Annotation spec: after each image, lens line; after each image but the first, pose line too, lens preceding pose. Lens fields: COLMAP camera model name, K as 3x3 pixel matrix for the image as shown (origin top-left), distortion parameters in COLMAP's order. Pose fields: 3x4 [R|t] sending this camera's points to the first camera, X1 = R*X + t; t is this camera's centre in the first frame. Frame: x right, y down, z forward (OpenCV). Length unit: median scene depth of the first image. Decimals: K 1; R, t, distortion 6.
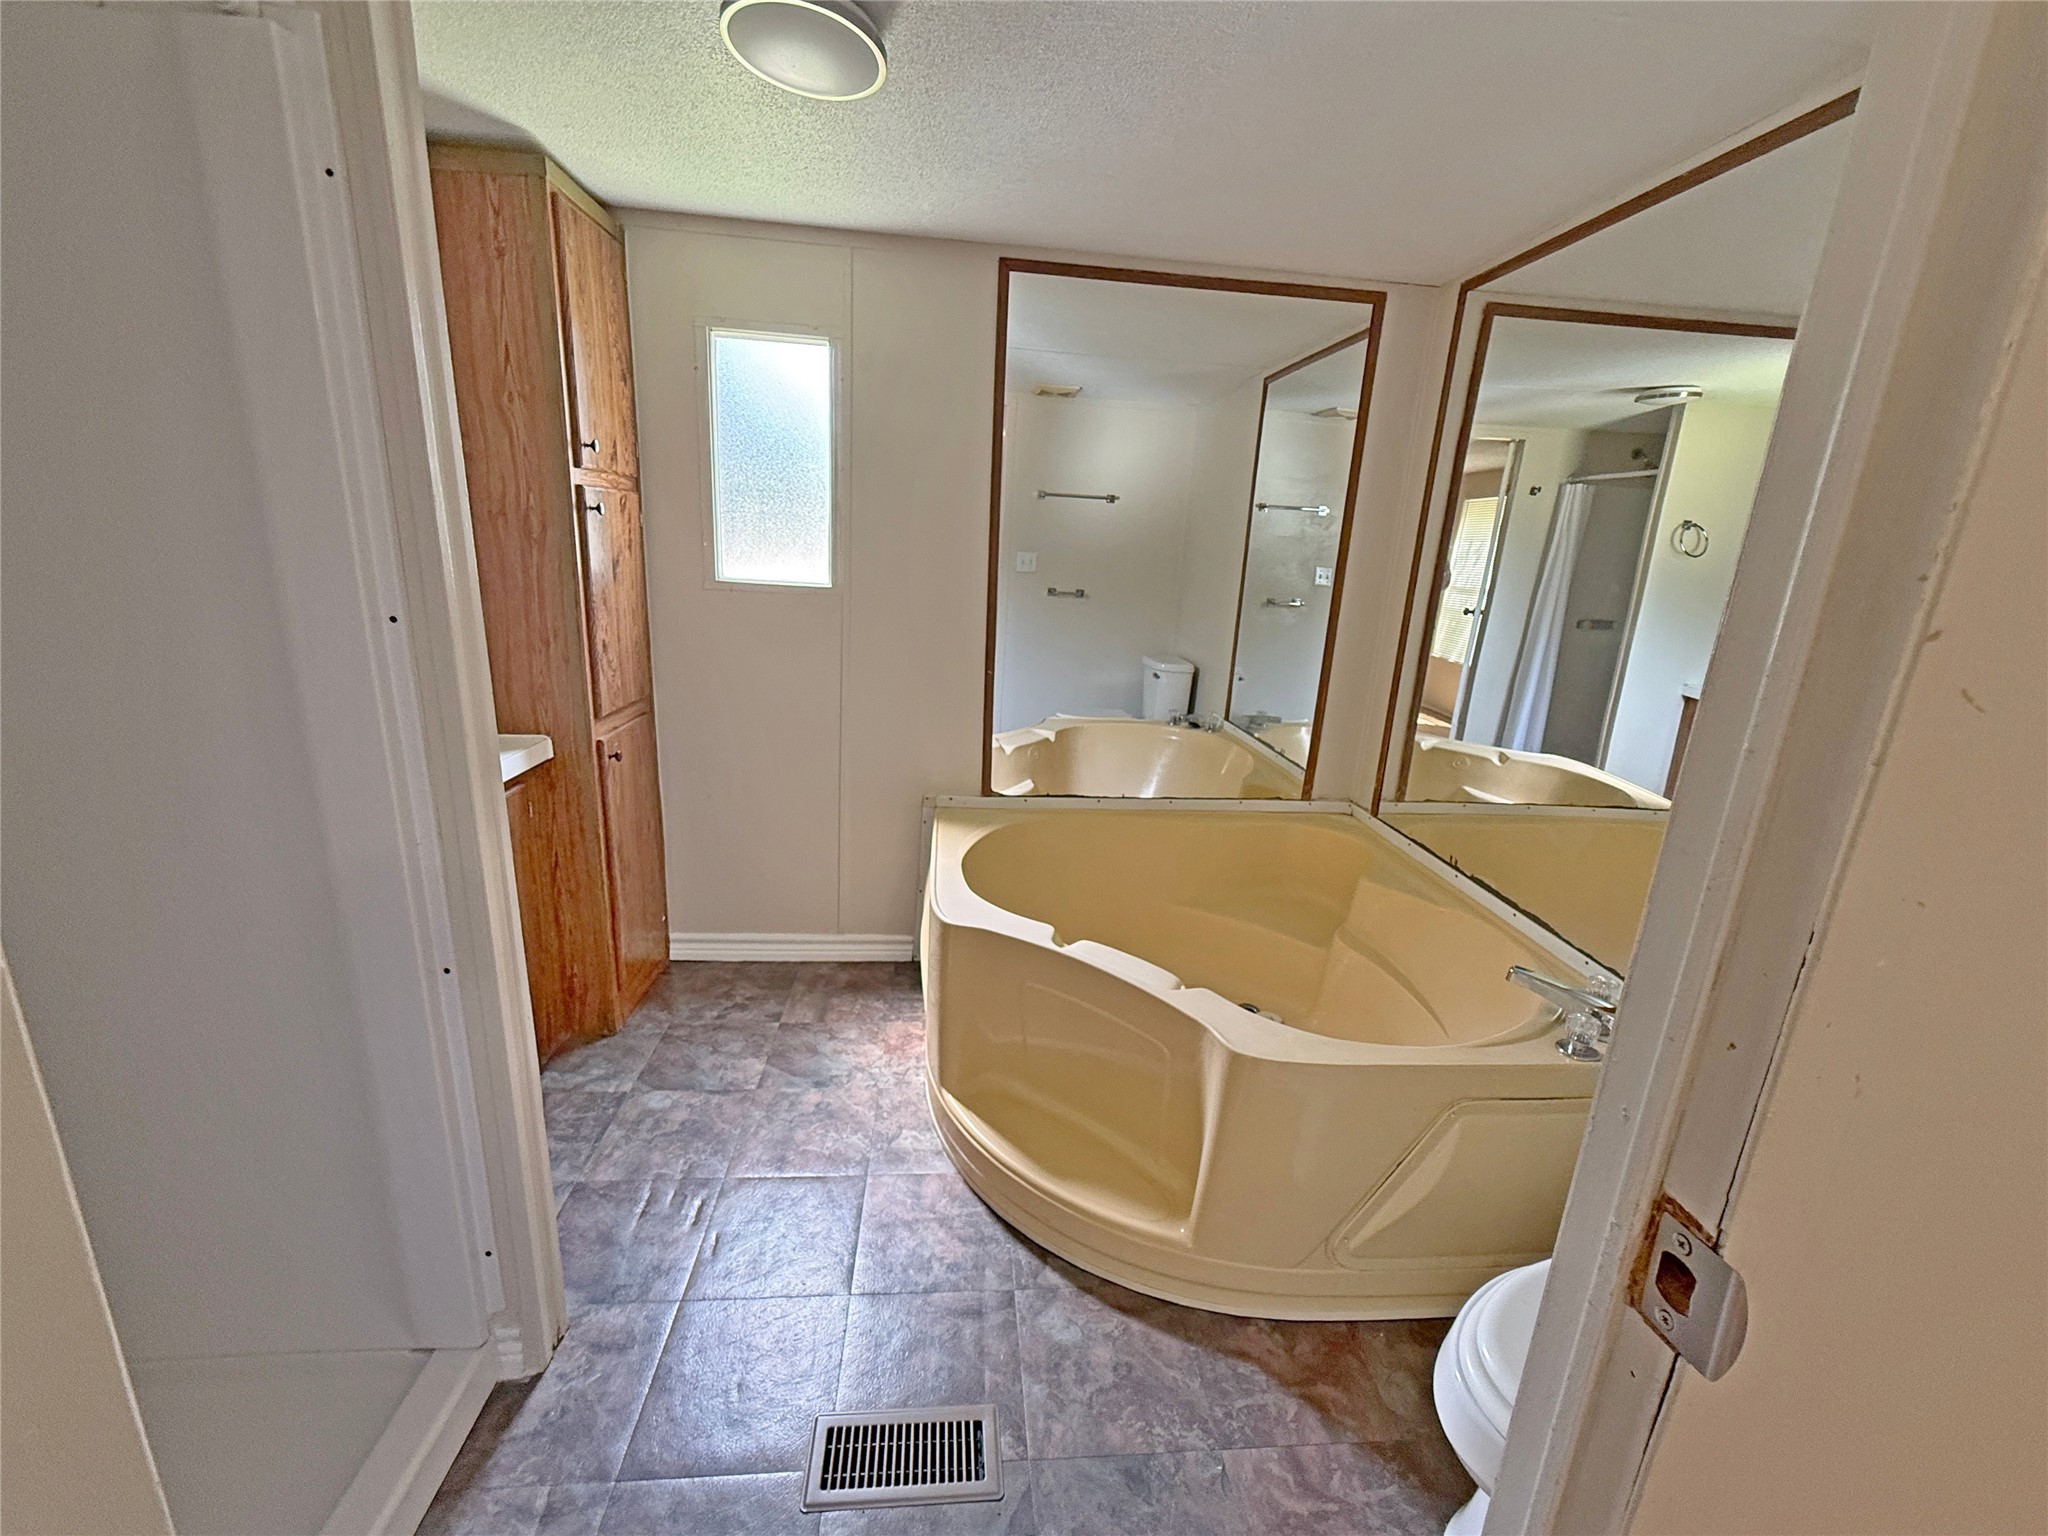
lens RADIAL K [[806.9, 0, 1024.0], [0, 806.9, 768.0], [0, 0, 1]] dist [-0.002427, -0.000253]
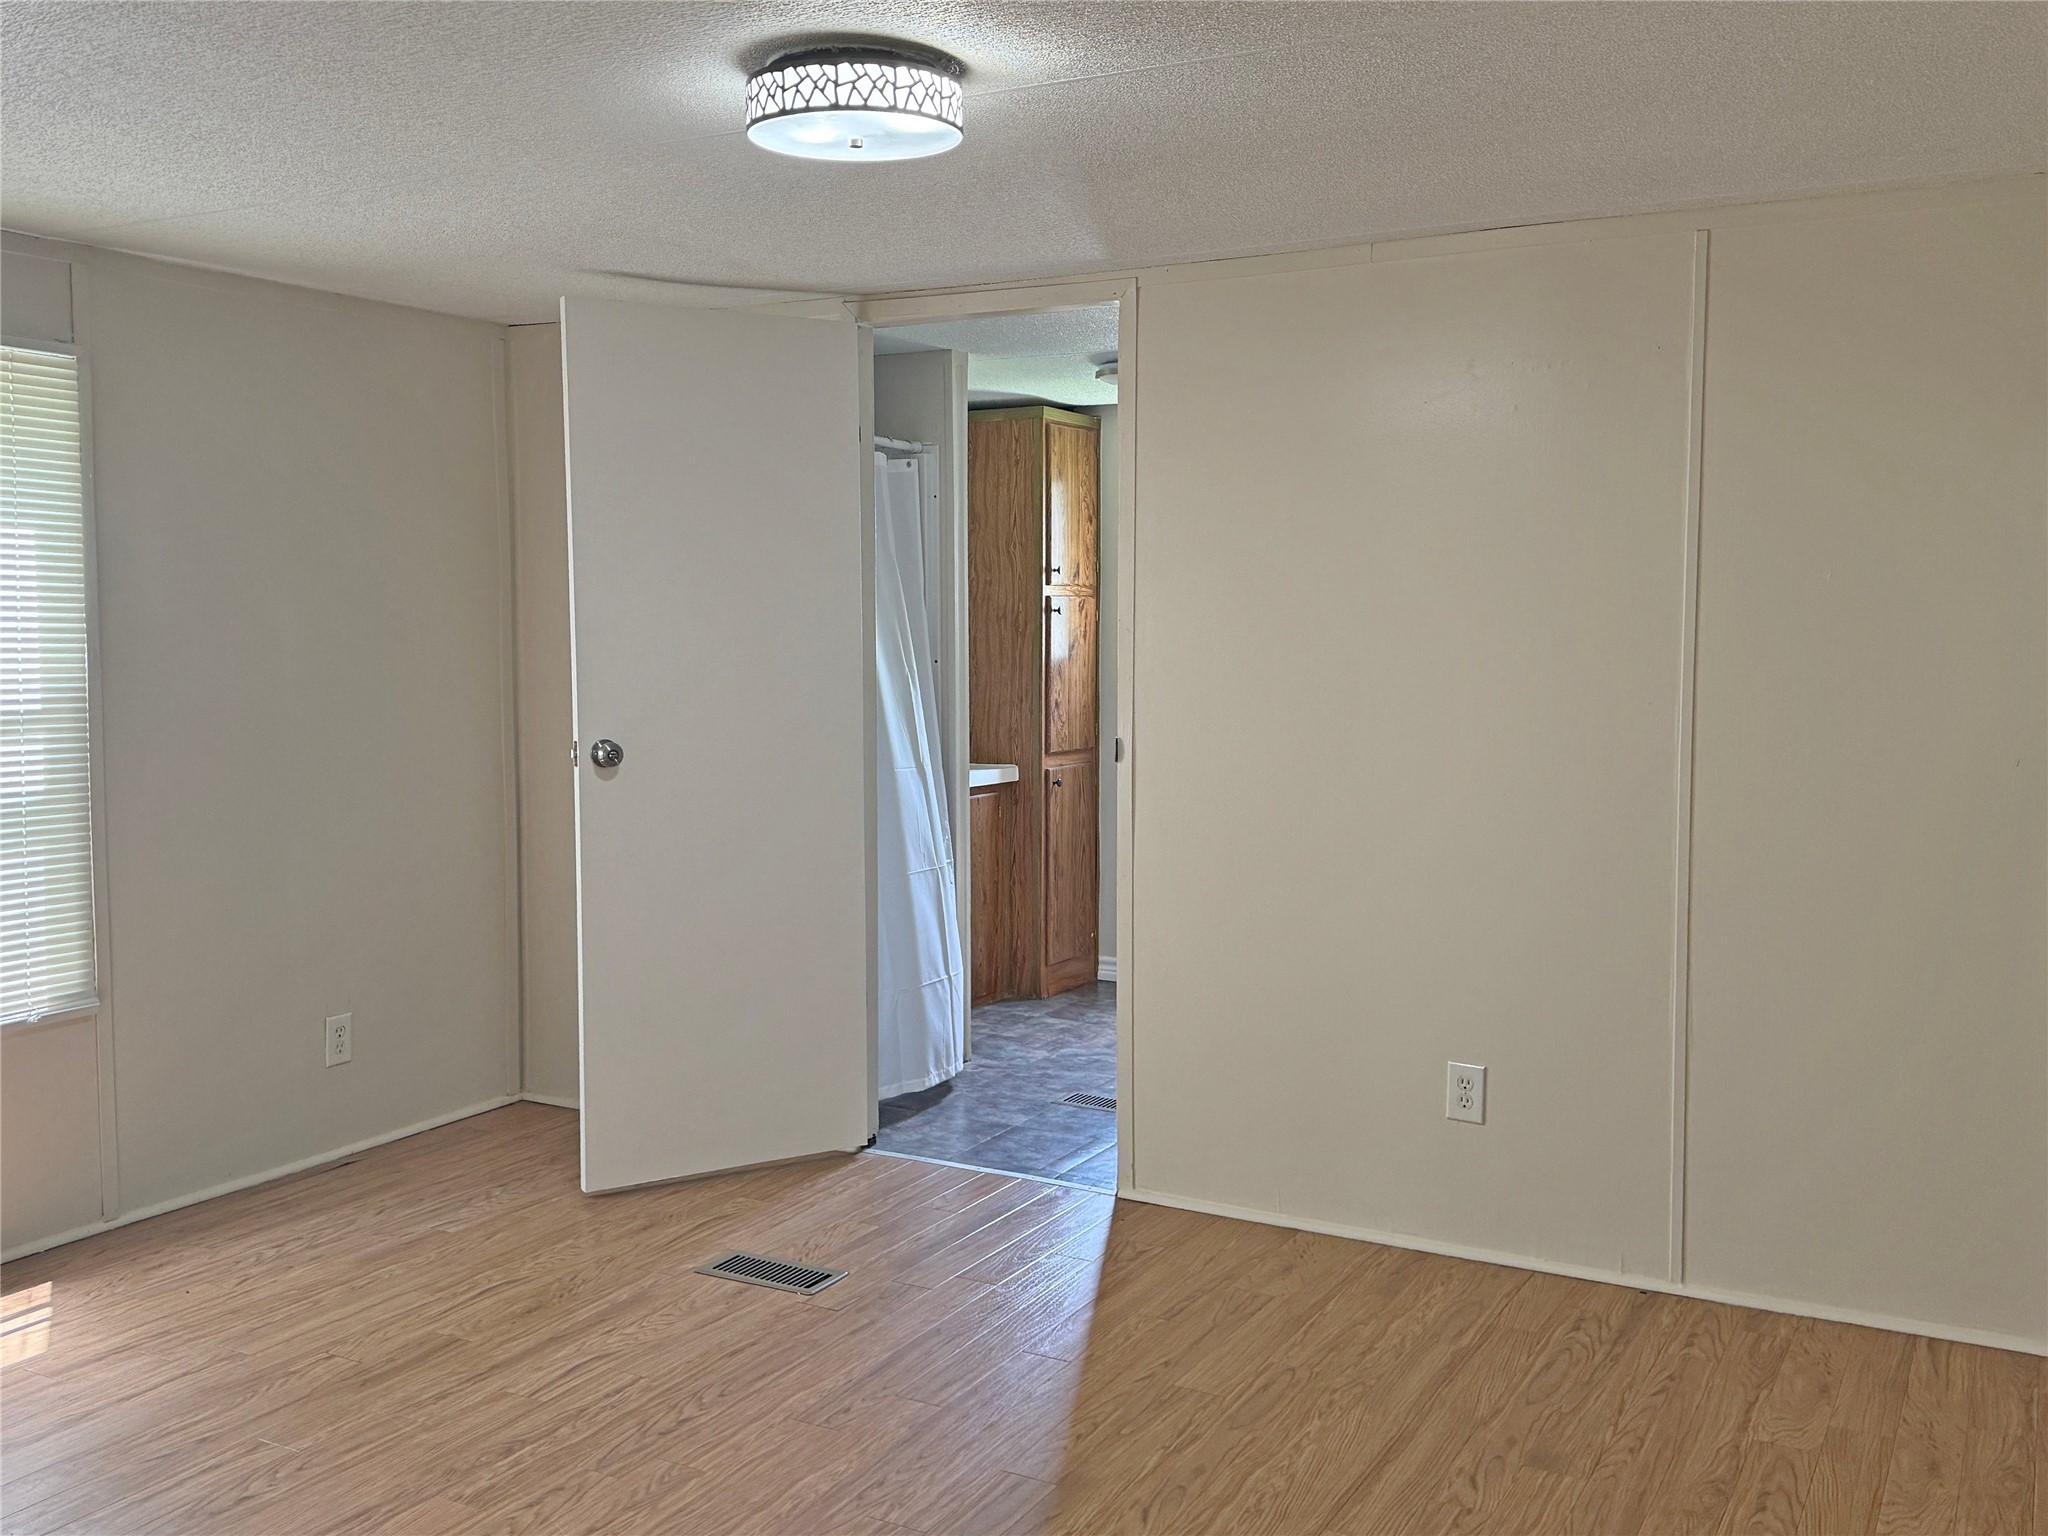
lens RADIAL K [[1642.0, 0, 1024.0], [0, 1642.0, 768.0], [0, 0, 1]] dist [-0.052944, -0.005312]
pose [[0.815679, -0.015661, -0.578293, 1.095178], [-0.103534, 0.979542, -0.172561, 0.461361], [0.569165, 0.200627, 0.797371, -1.304002]]
